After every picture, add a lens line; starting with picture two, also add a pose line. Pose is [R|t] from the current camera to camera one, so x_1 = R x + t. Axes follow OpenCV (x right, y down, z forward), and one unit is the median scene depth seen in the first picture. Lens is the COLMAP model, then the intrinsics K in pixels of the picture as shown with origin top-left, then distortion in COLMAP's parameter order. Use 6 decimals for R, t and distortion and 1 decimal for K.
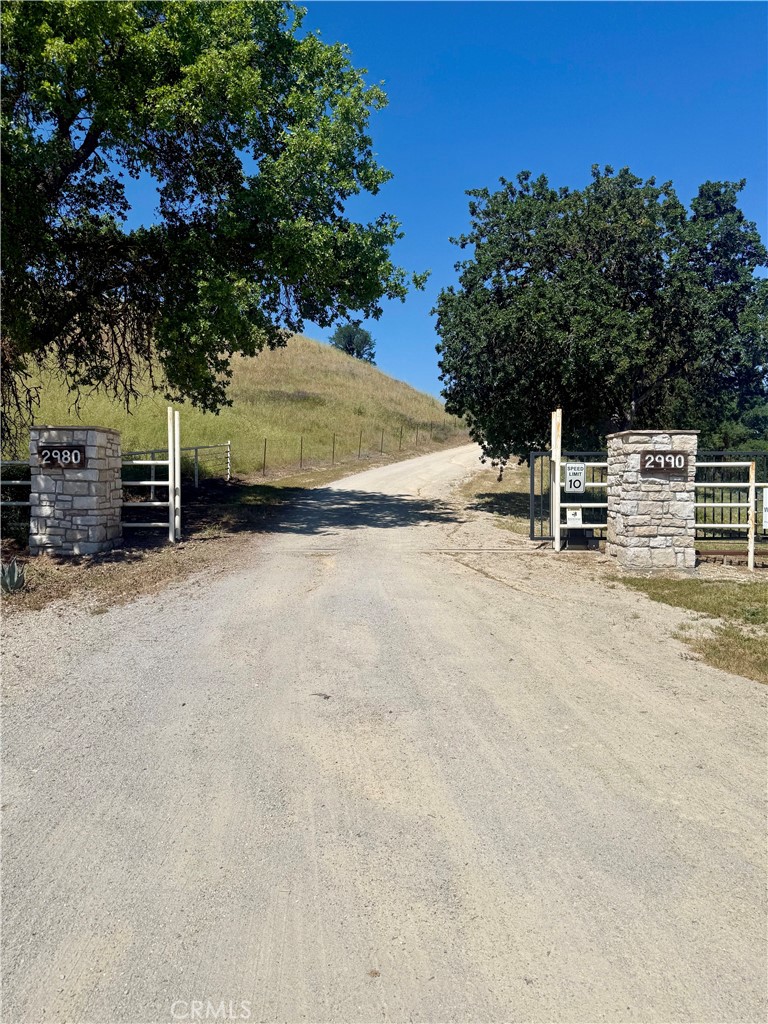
lens RADIAL K [[715.1, 0, 384.8], [0, 715.1, 510.3], [0, 0, 1]] dist [0.034305, 0.000356]
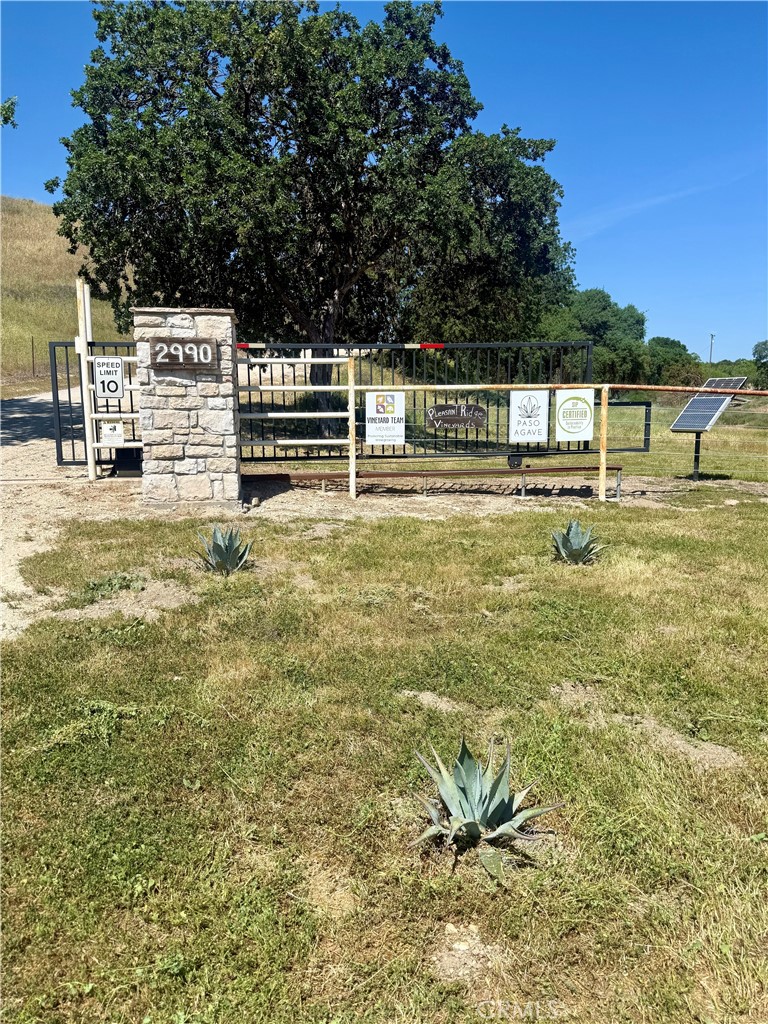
lens RADIAL K [[715.1, 0, 383.0], [0, 715.1, 513.5], [0, 0, 1]] dist [0.034305, 0.000356]
pose [[0.989087, -0.028263, 0.144593, 0.472749], [0.009962, 0.992011, 0.125759, 0.002049], [-0.146992, -0.122947, 0.981467, 0.249557]]
